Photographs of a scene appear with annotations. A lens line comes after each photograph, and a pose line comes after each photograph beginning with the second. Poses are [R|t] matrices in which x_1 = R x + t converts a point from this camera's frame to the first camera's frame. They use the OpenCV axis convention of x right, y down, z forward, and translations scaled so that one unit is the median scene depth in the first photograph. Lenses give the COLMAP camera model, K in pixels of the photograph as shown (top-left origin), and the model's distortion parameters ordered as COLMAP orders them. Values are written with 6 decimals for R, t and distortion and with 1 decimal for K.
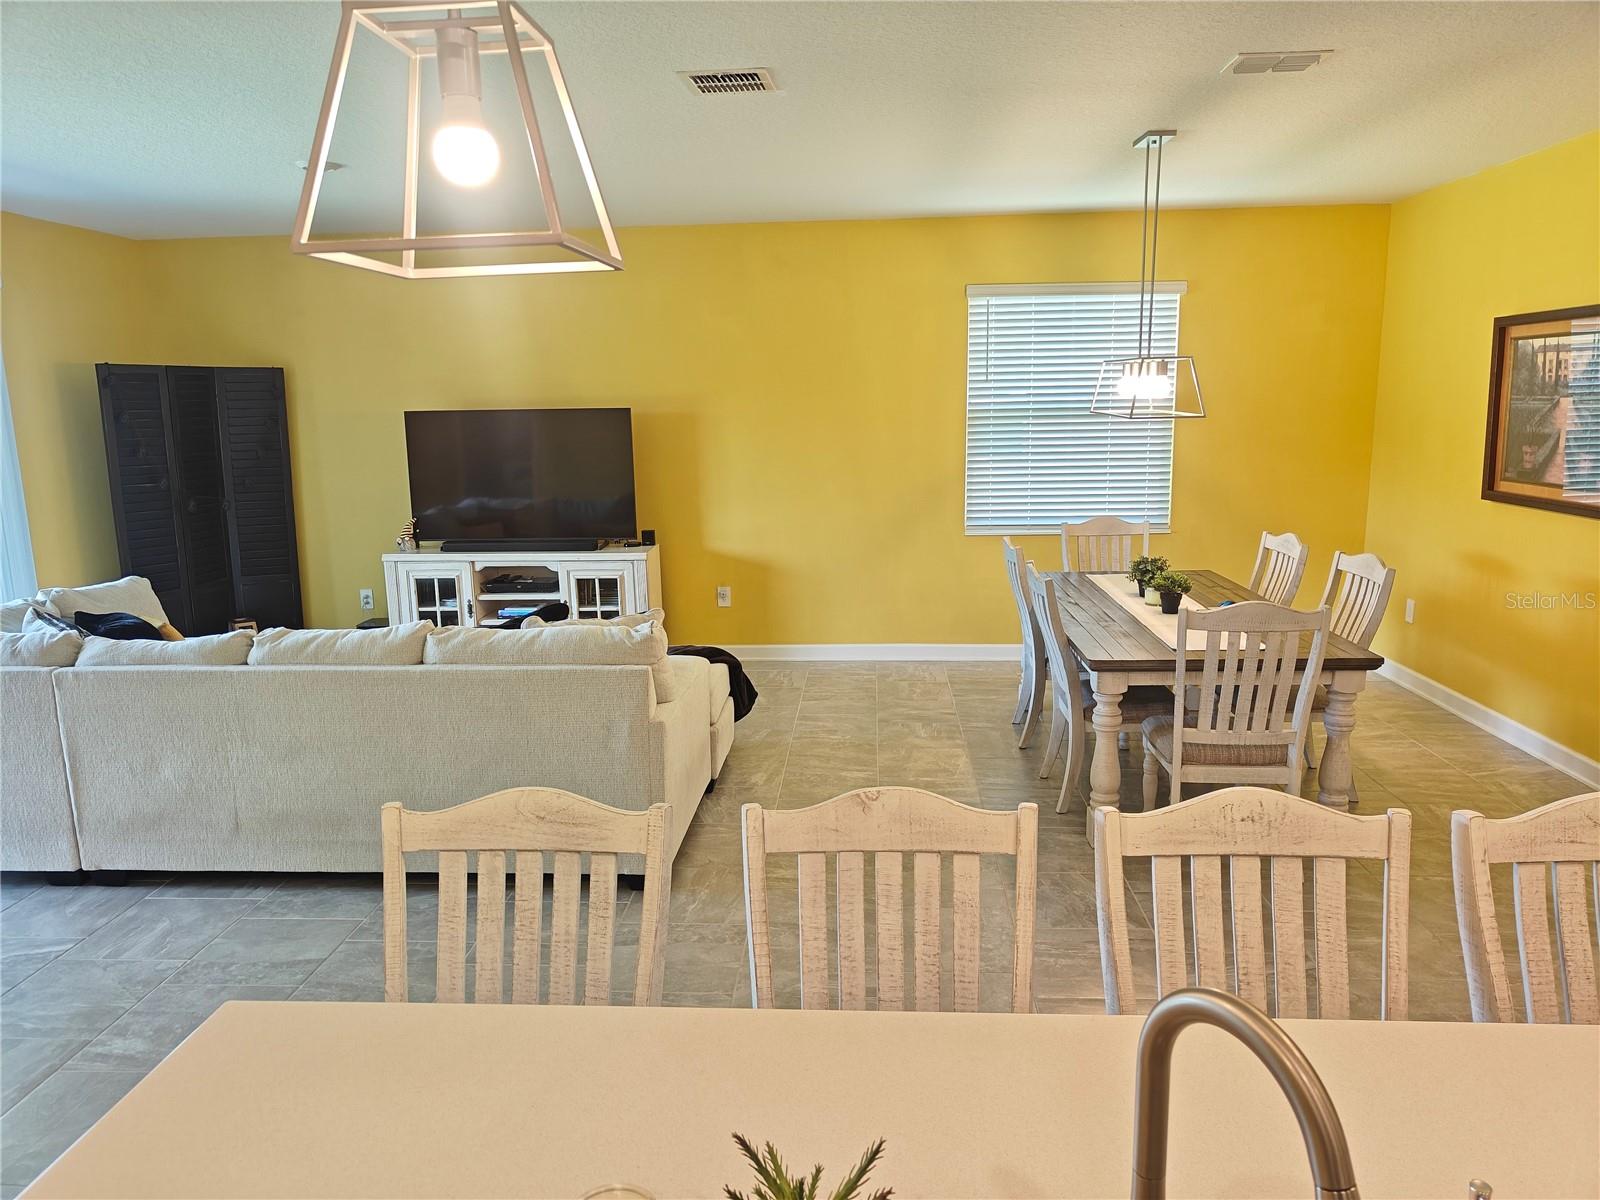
lens RADIAL K [[1060.3, 0, 800.0], [0, 1060.3, 600.0], [0, 0, 1]] dist [-0.051142, 0.000988]
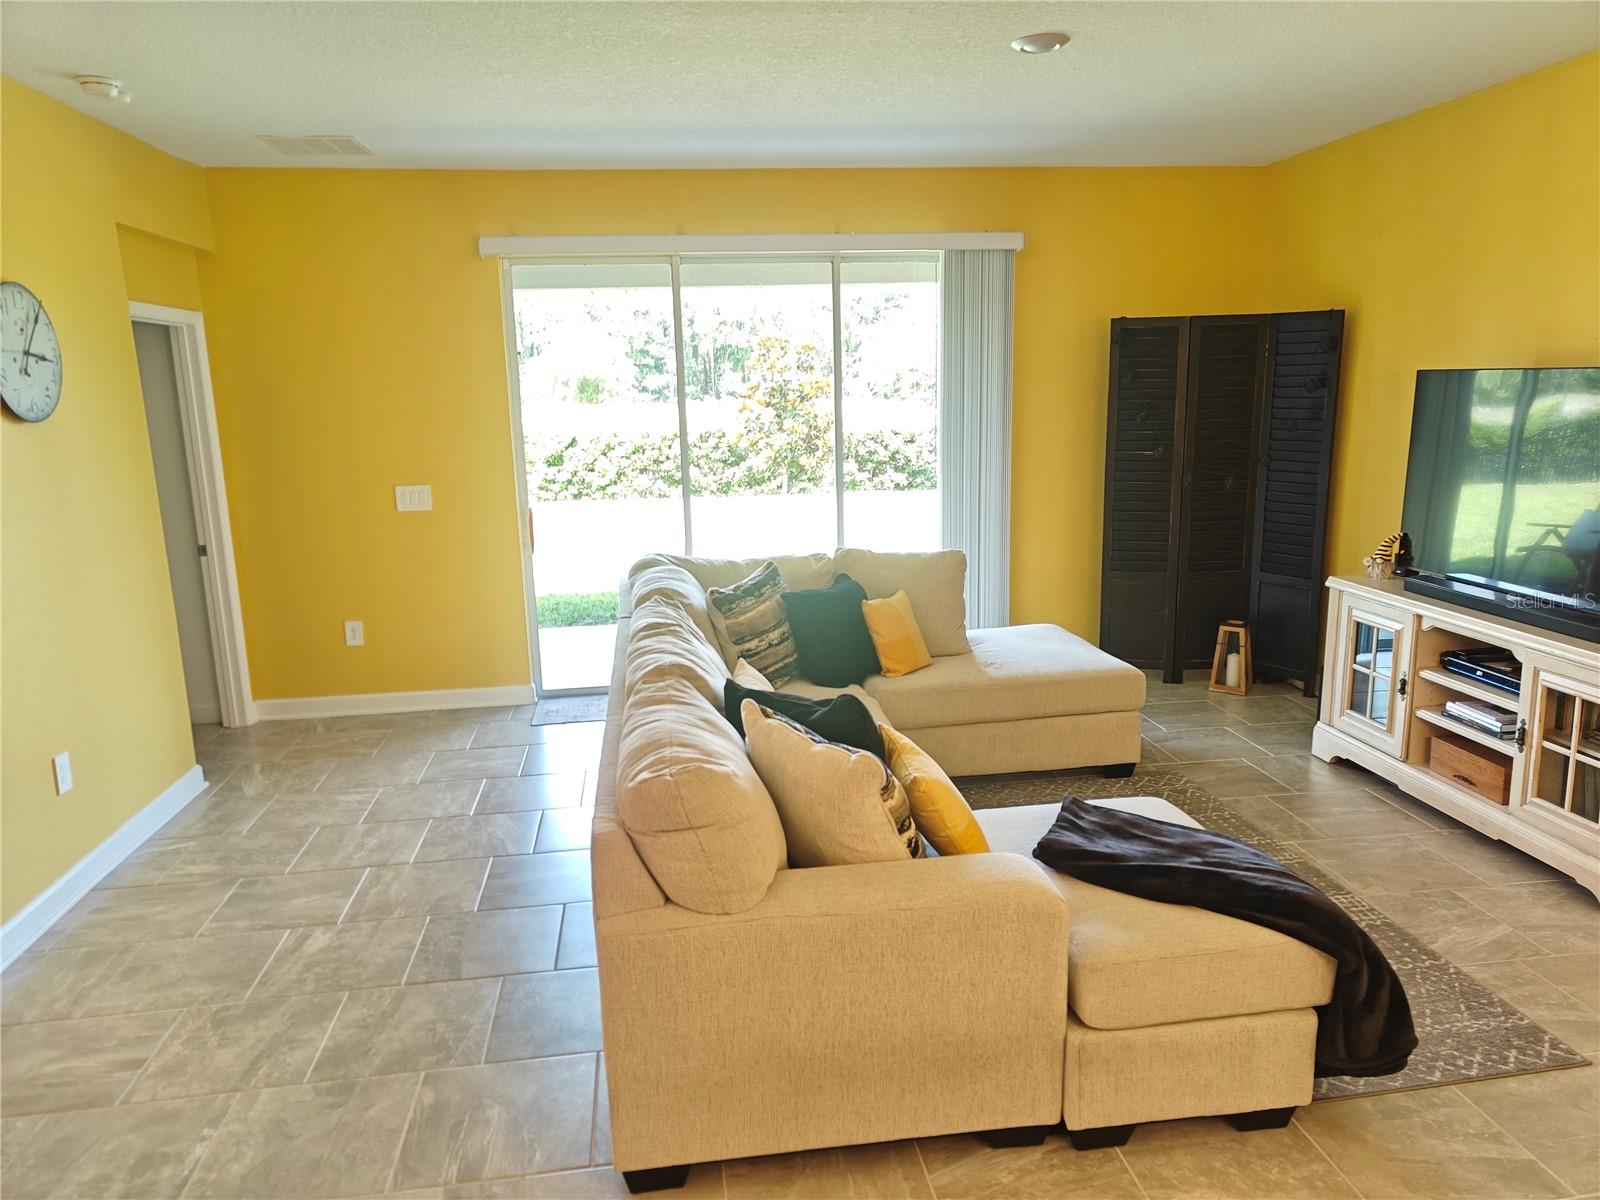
lens RADIAL K [[1086.7, 0, 800.0], [0, 1086.7, 600.0], [0, 0, 1]] dist [0.006133, 0.002825]
pose [[0.200881, 0.203939, -0.958152, 0.236990], [-0.150994, 0.972847, 0.175411, -0.103667], [0.967909, 0.109439, 0.226220, 0.496109]]
